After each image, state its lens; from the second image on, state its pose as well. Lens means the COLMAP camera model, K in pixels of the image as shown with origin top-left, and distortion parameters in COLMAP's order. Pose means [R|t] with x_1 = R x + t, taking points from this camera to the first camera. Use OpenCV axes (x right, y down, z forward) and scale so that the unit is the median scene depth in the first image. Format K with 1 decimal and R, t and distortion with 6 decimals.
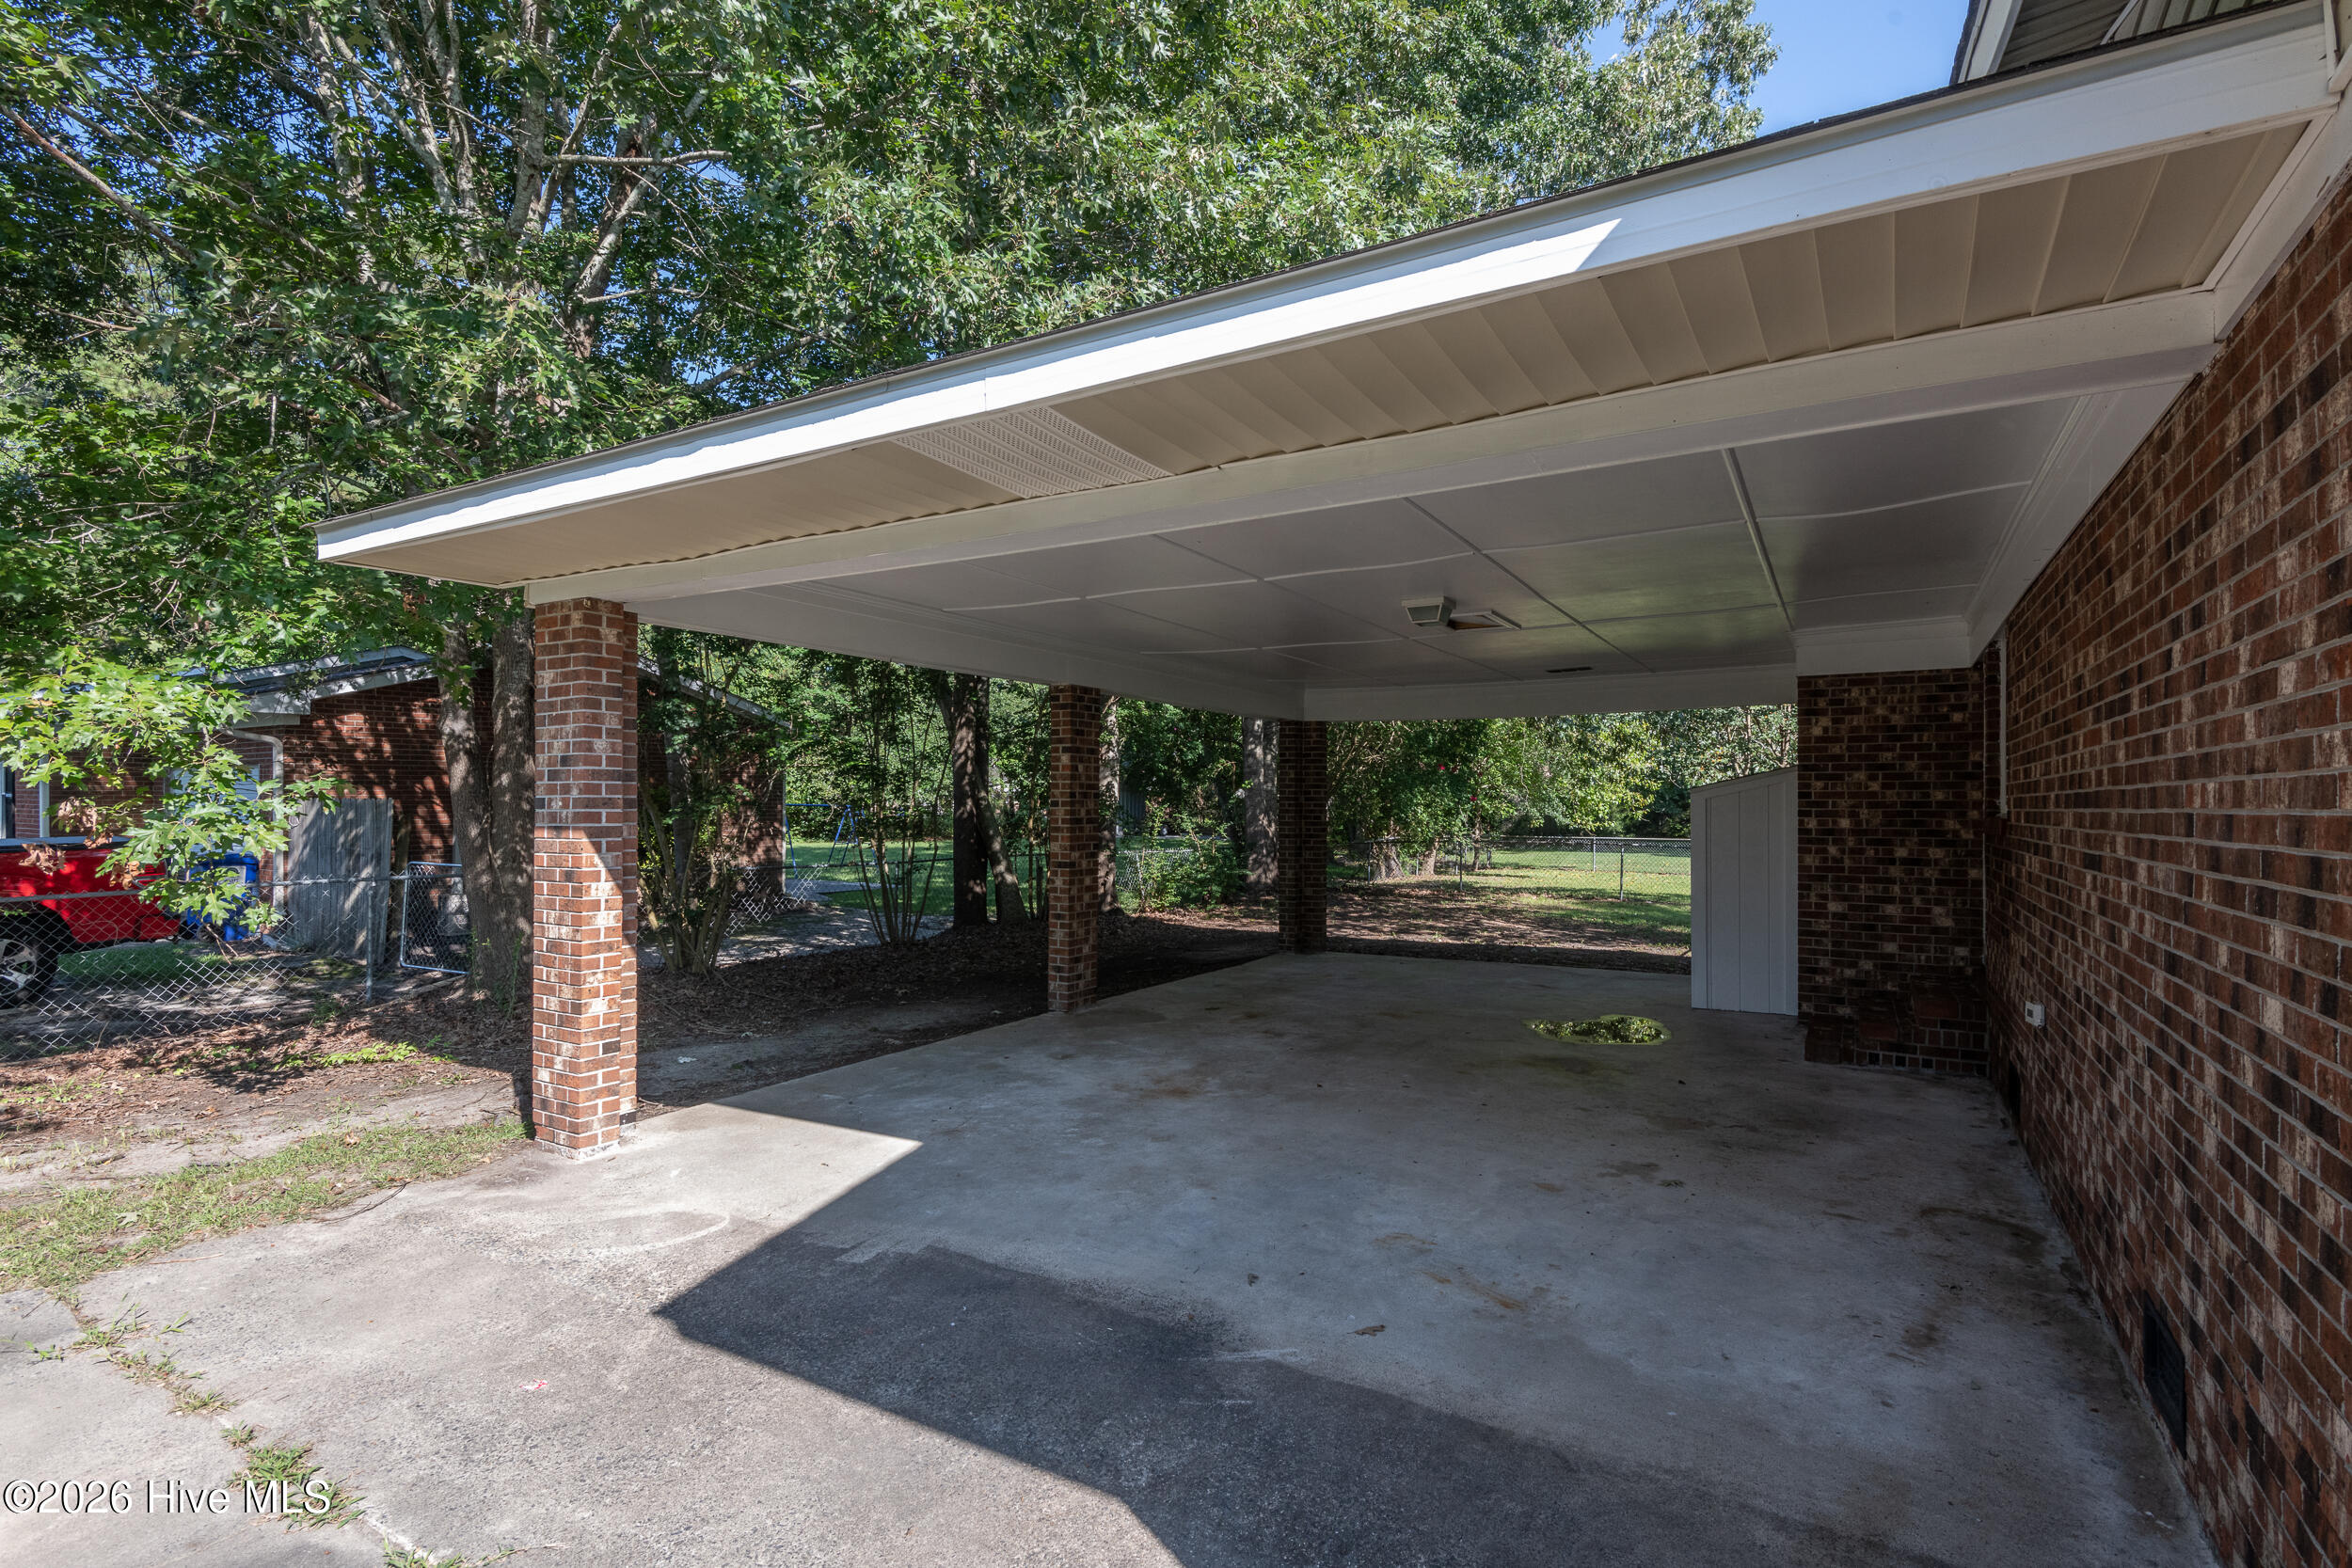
lens RADIAL K [[1105.2, 0, 1175.2], [0, 1105.2, 795.8], [0, 0, 1]] dist [0.014593, -0.011924]
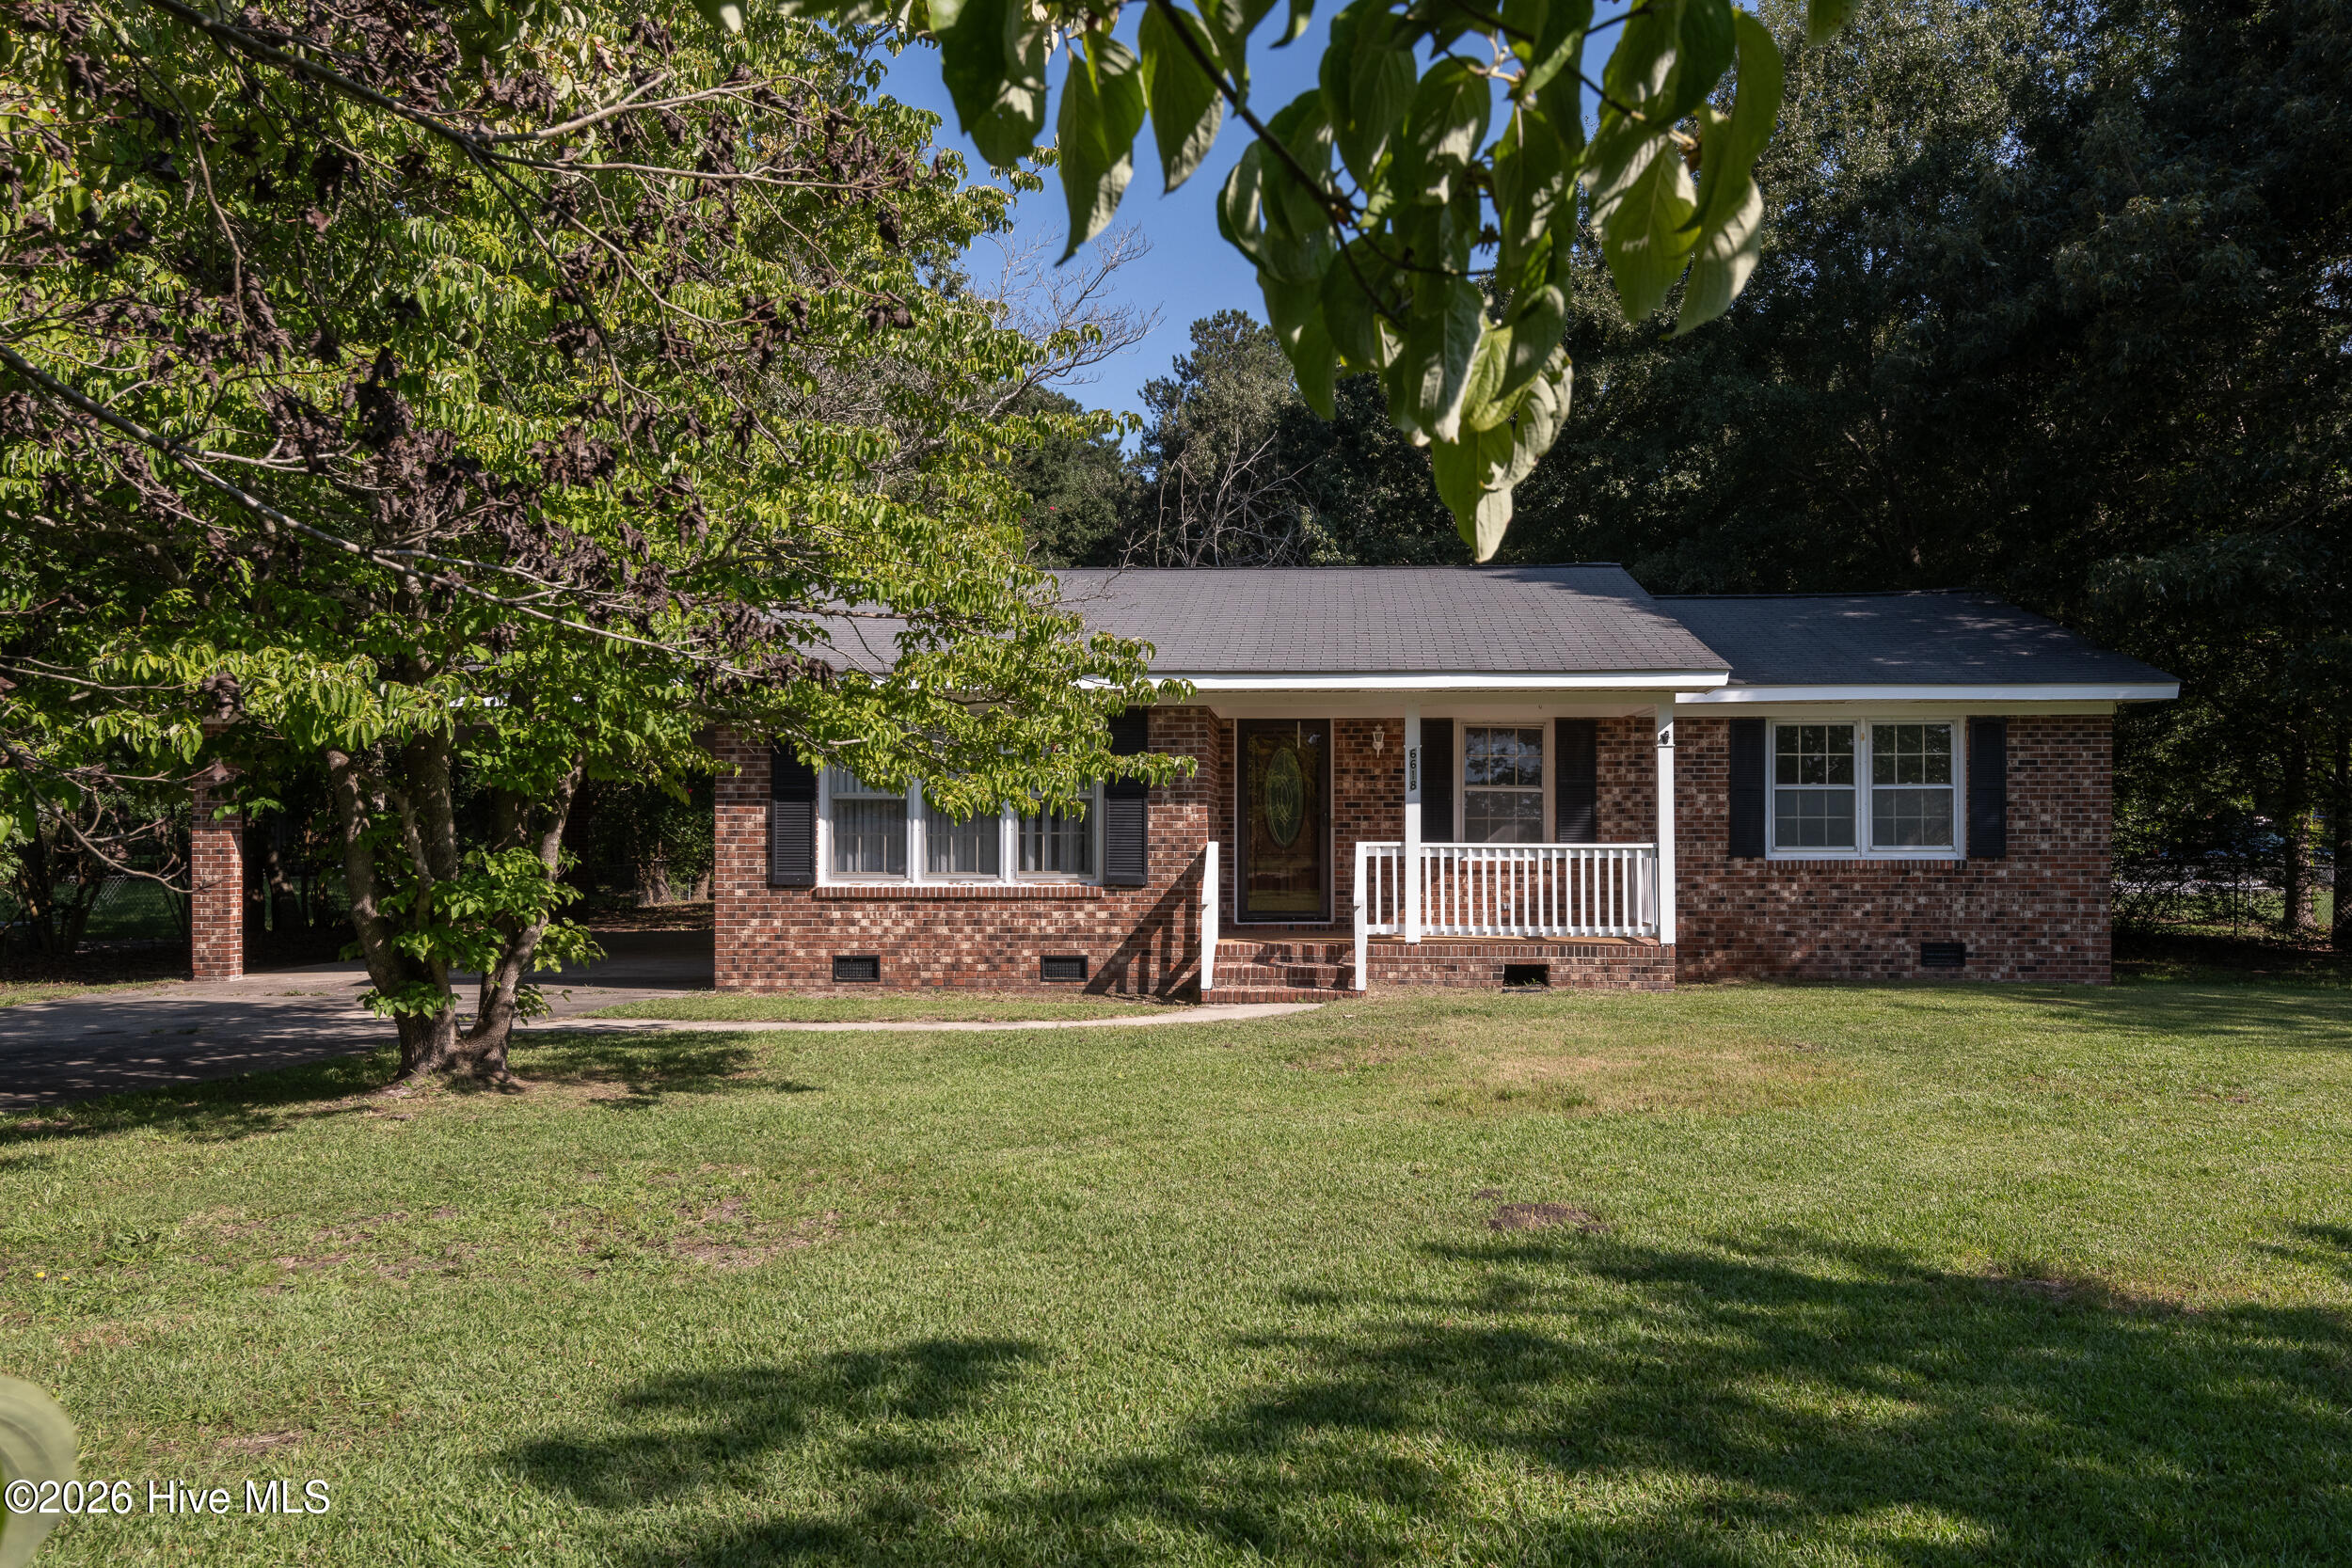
lens RADIAL K [[1738.1, 0, 1259.9], [0, 1738.1, 843.4], [0, 0, 1]] dist [0.018120, -0.015959]
pose [[0.873328, -0.011363, 0.487000, -0.486567], [0.003021, 0.999835, 0.017912, 0.002415], [-0.487123, -0.014172, 0.873218, -3.344425]]
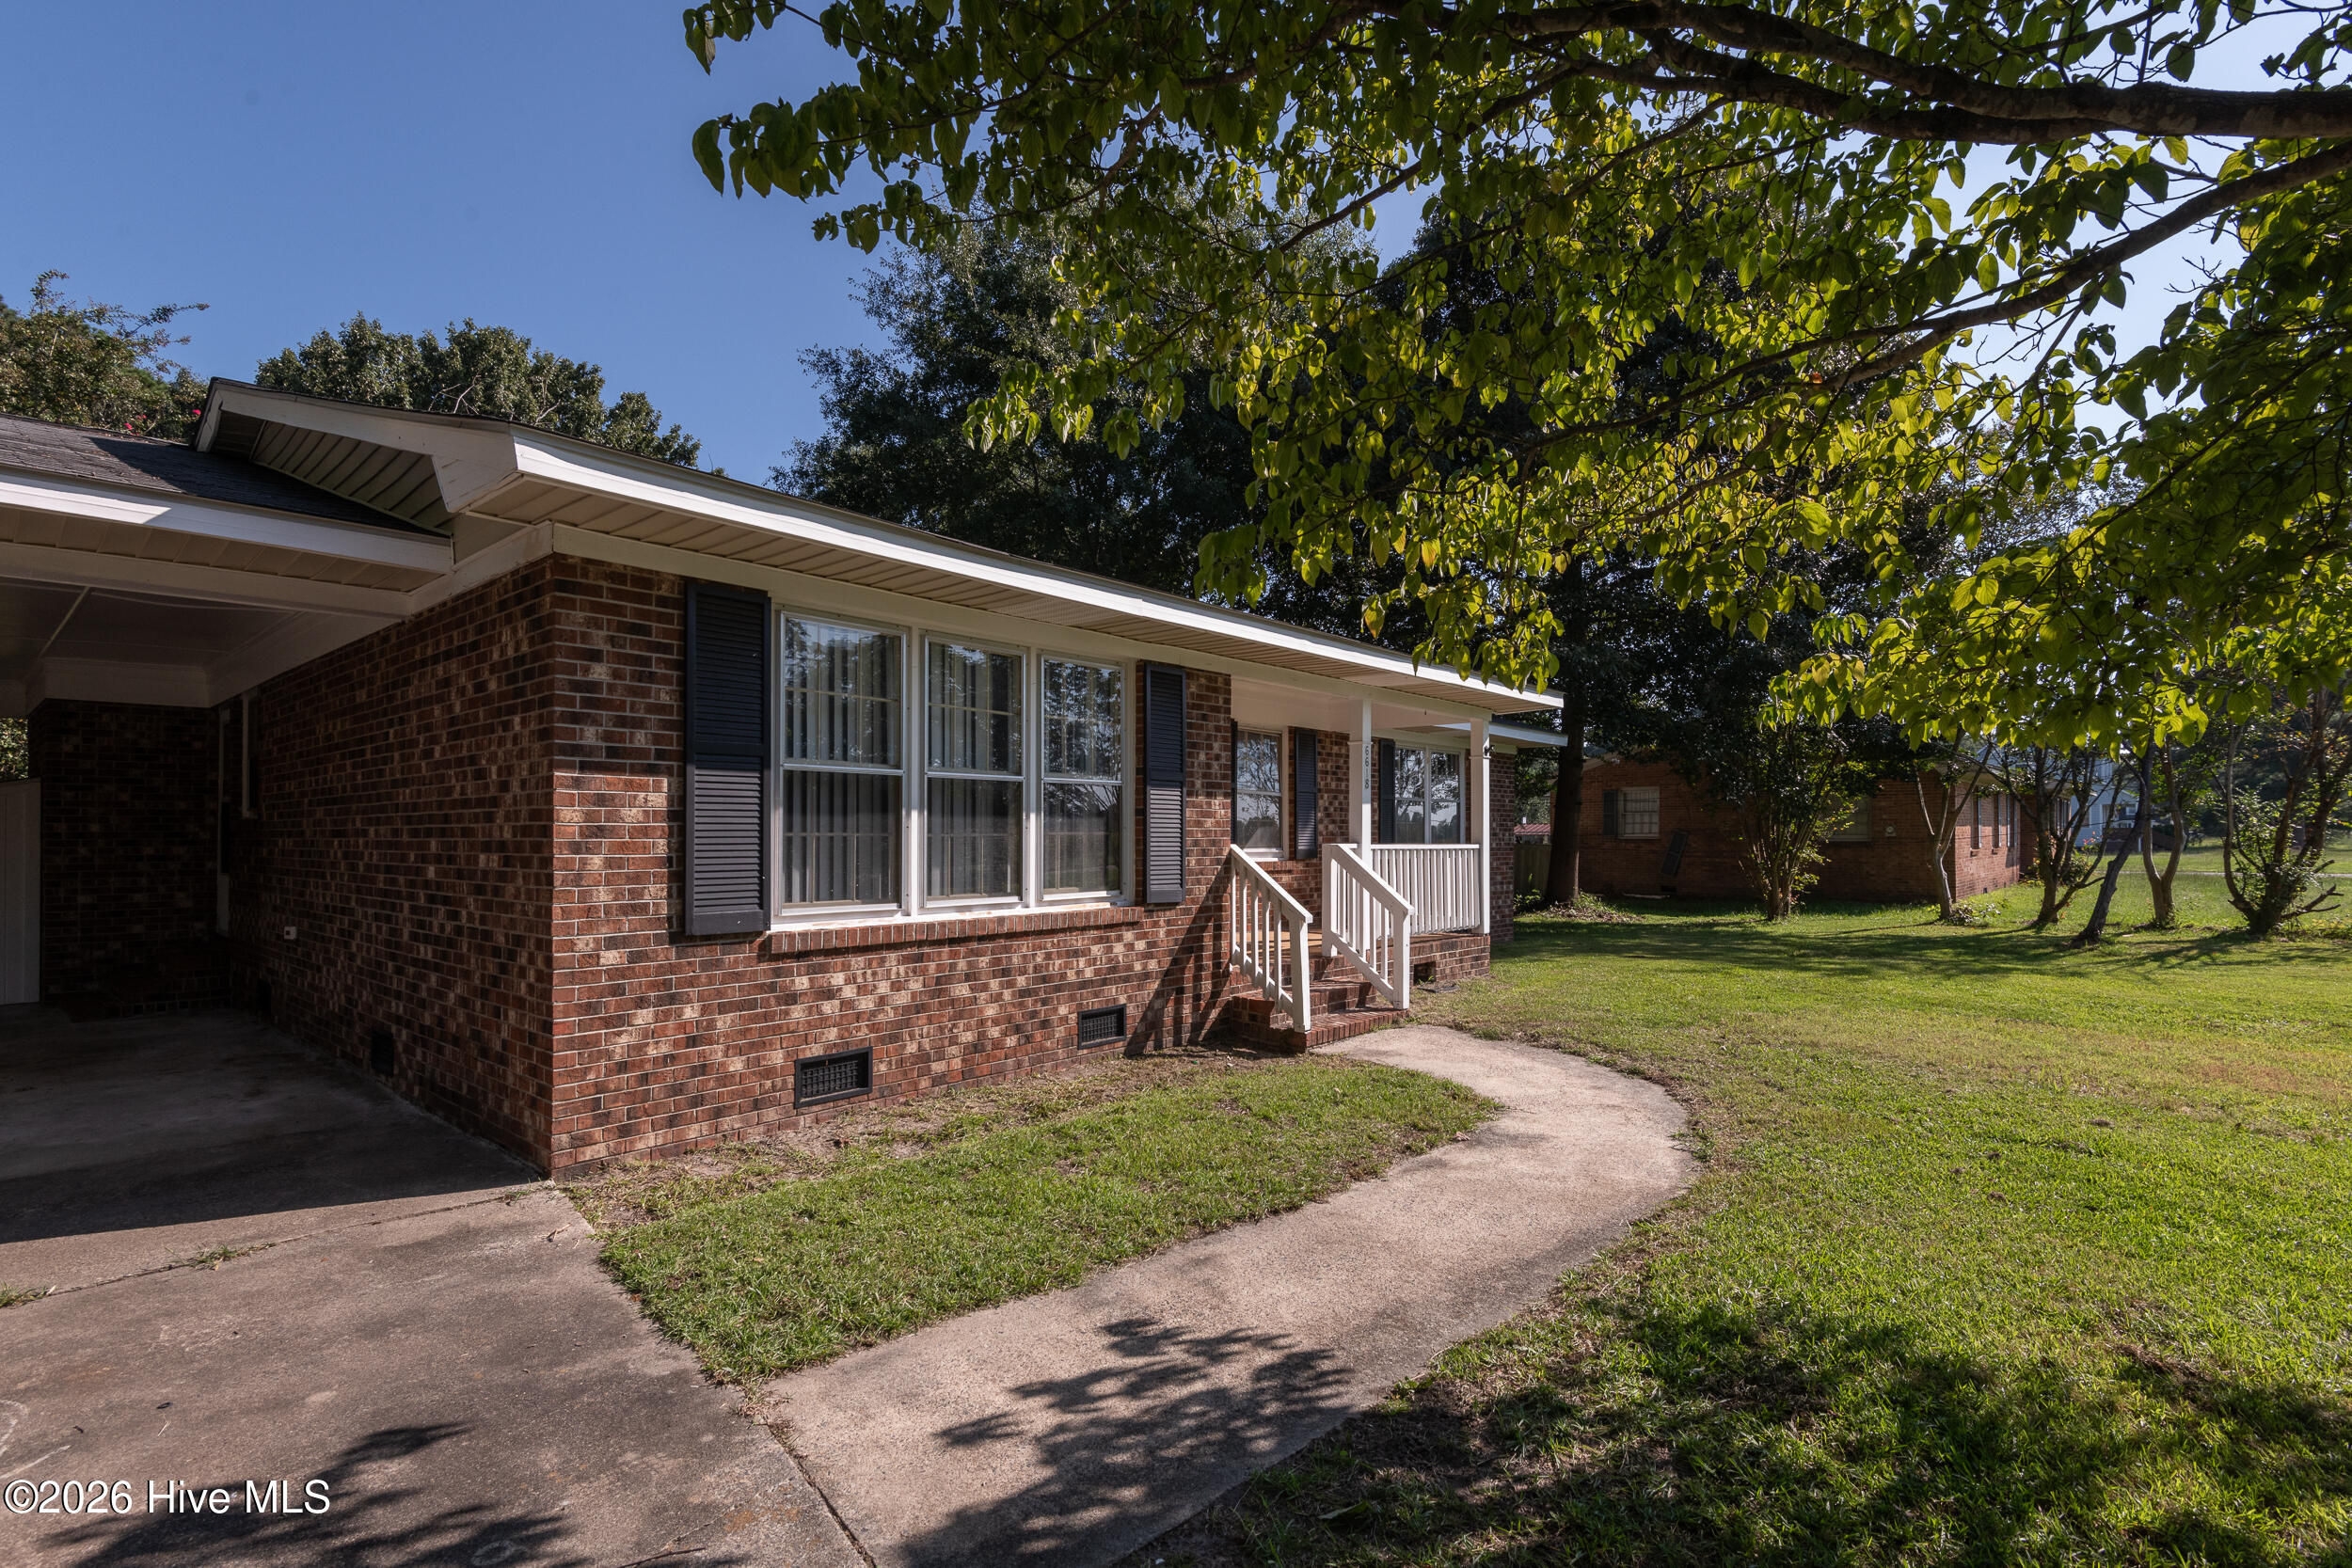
lens RADIAL K [[1105.2, 0, 1201.3], [0, 1105.2, 824.7], [0, 0, 1]] dist [0.014593, -0.011924]
pose [[0.156336, 0.004378, 0.987694, -0.642280], [-0.004506, 0.999983, -0.003719, 0.035371], [-0.987694, -0.003869, 0.156353, -0.591434]]
